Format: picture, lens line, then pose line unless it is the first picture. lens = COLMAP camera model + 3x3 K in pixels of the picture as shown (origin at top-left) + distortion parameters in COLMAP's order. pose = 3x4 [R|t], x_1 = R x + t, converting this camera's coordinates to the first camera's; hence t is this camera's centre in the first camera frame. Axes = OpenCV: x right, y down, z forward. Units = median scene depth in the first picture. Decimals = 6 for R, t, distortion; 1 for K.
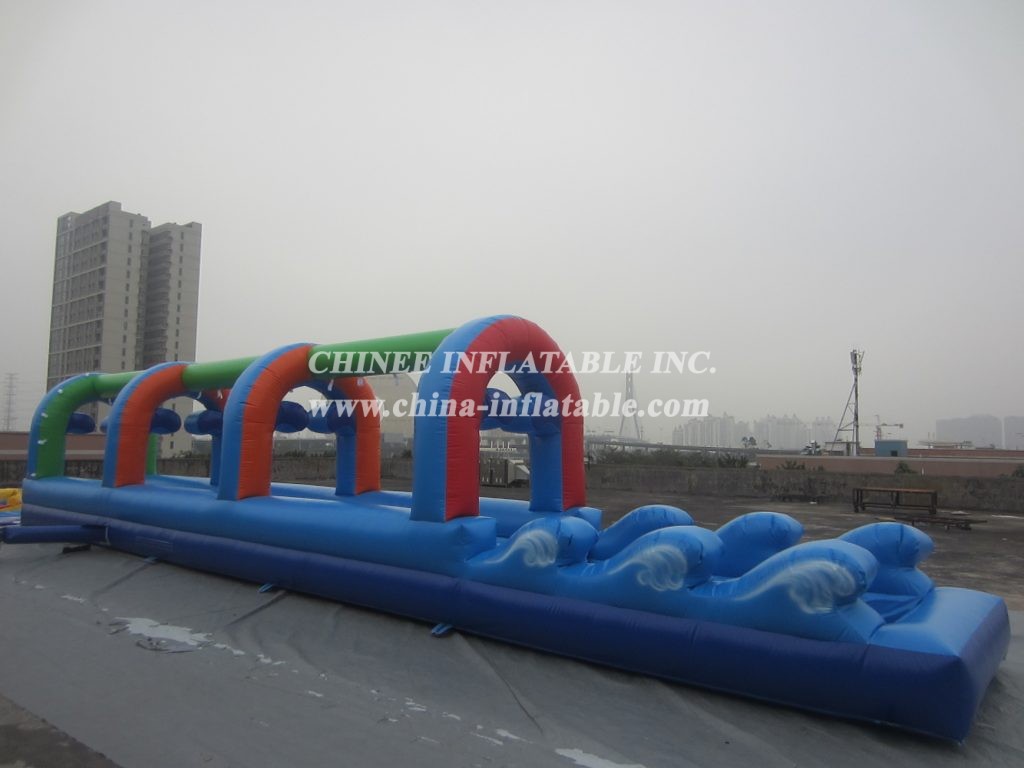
lens RADIAL K [[751.0, 0, 513.2], [0, 751.0, 396.5], [0, 0, 1]] dist [-0.027904, 0.000899]
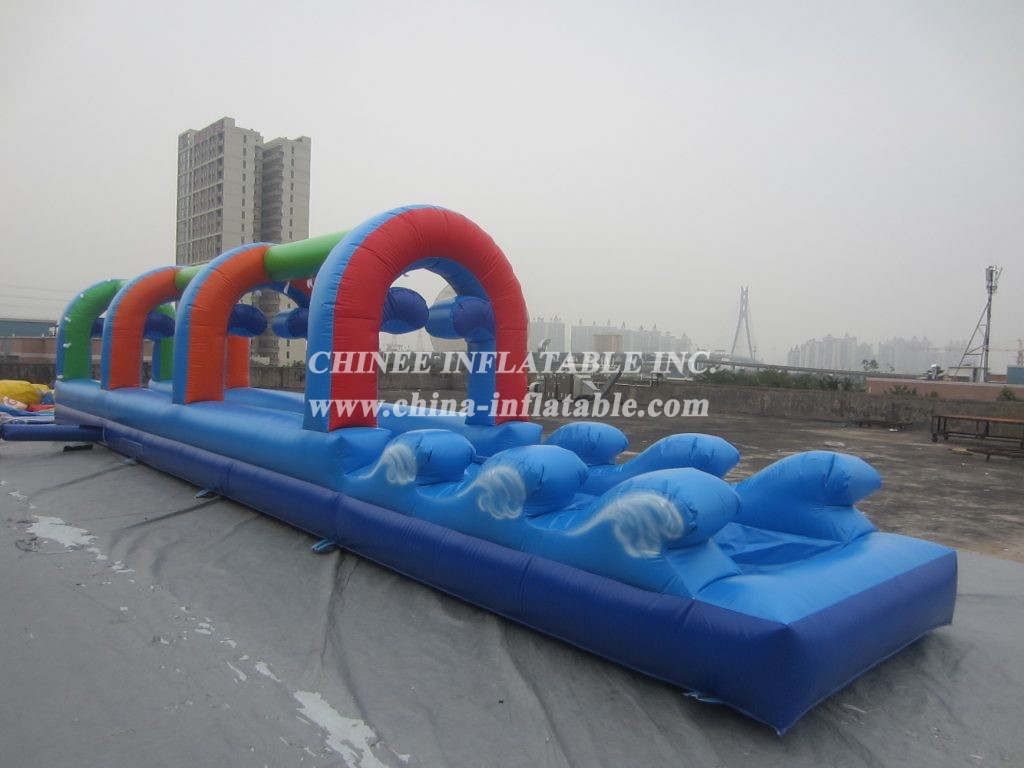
lens RADIAL K [[751.0, 0, 513.2], [0, 751.0, 396.5], [0, 0, 1]] dist [-0.027904, 0.000899]
pose [[0.989159, 0.028070, -0.144138, 0.130165], [-0.011922, 0.993671, 0.111696, 0.009439], [0.146362, -0.108767, 0.983234, 0.067195]]
